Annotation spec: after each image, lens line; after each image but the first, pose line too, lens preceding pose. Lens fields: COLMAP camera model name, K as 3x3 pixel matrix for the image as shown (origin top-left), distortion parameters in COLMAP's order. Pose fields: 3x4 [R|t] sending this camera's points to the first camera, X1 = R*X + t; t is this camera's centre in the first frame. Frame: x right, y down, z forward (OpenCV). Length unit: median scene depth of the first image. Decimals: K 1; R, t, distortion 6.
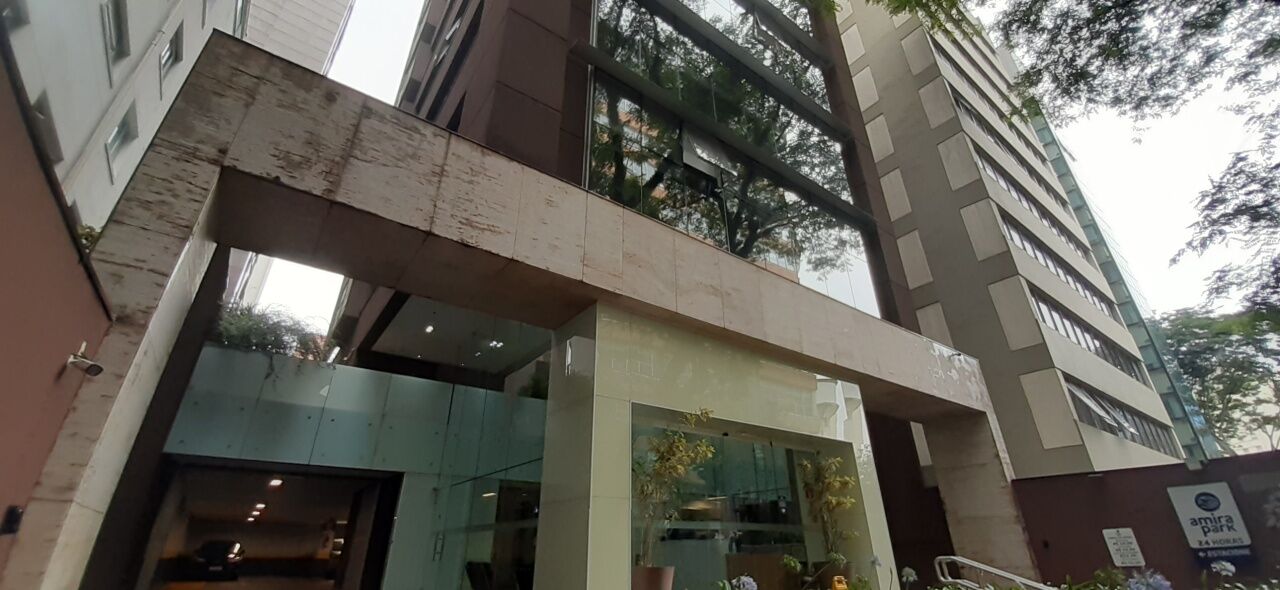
lens RADIAL K [[509.4, 0, 639.5], [0, 509.4, 296.0], [0, 0, 1]] dist [0.003179, -0.011279]
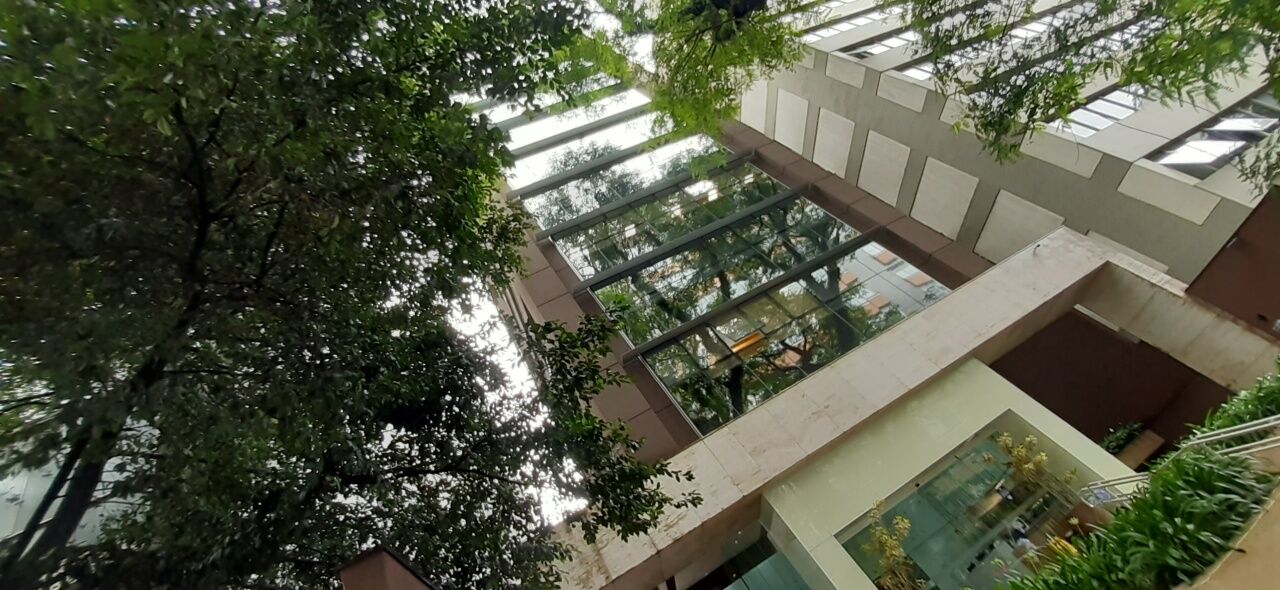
lens RADIAL K [[509.4, 0, 642.9], [0, 509.4, 298.1], [0, 0, 1]] dist [0.003179, -0.011279]
pose [[0.638770, -0.748389, -0.178568, 0.215604], [0.703743, 0.662120, -0.257570, -0.127994], [0.310996, 0.038862, 0.949616, -0.283936]]
